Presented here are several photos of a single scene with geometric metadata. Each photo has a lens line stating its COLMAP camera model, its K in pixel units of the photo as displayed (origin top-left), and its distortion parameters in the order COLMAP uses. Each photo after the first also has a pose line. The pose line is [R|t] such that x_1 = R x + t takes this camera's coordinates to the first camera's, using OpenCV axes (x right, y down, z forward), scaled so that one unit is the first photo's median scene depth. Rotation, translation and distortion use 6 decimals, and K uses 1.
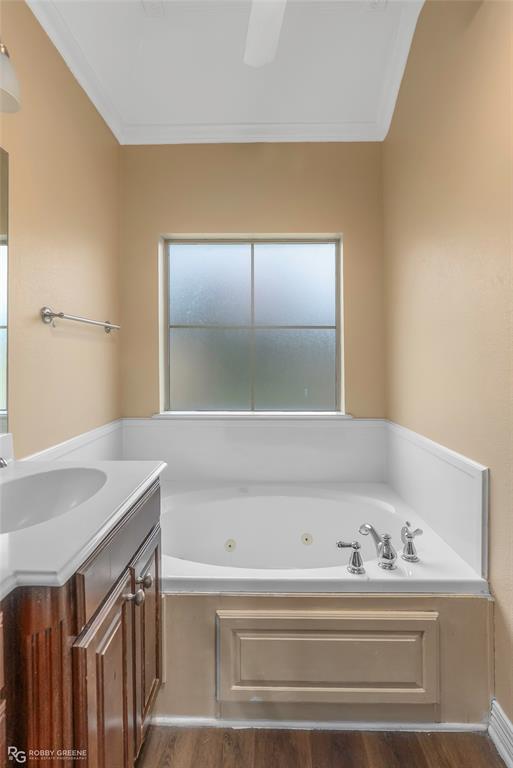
lens RADIAL K [[355.4, 0, 257.5], [0, 355.4, 371.2], [0, 0, 1]] dist [-0.006535, -0.000149]
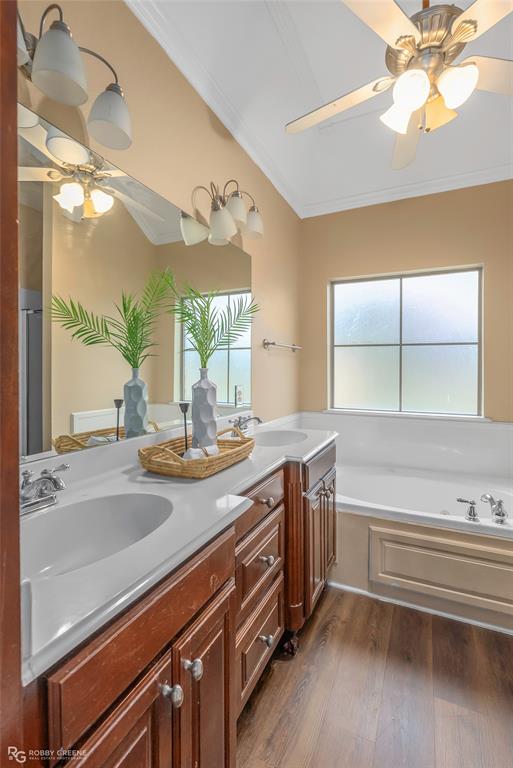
lens RADIAL K [[355.4, 0, 257.5], [0, 355.4, 371.2], [0, 0, 1]] dist [-0.006535, -0.000149]
pose [[0.913359, 0.004555, -0.407130, 0.067296], [-0.018183, 0.999396, -0.029611, 0.026511], [0.406749, 0.034448, 0.912890, -0.653118]]
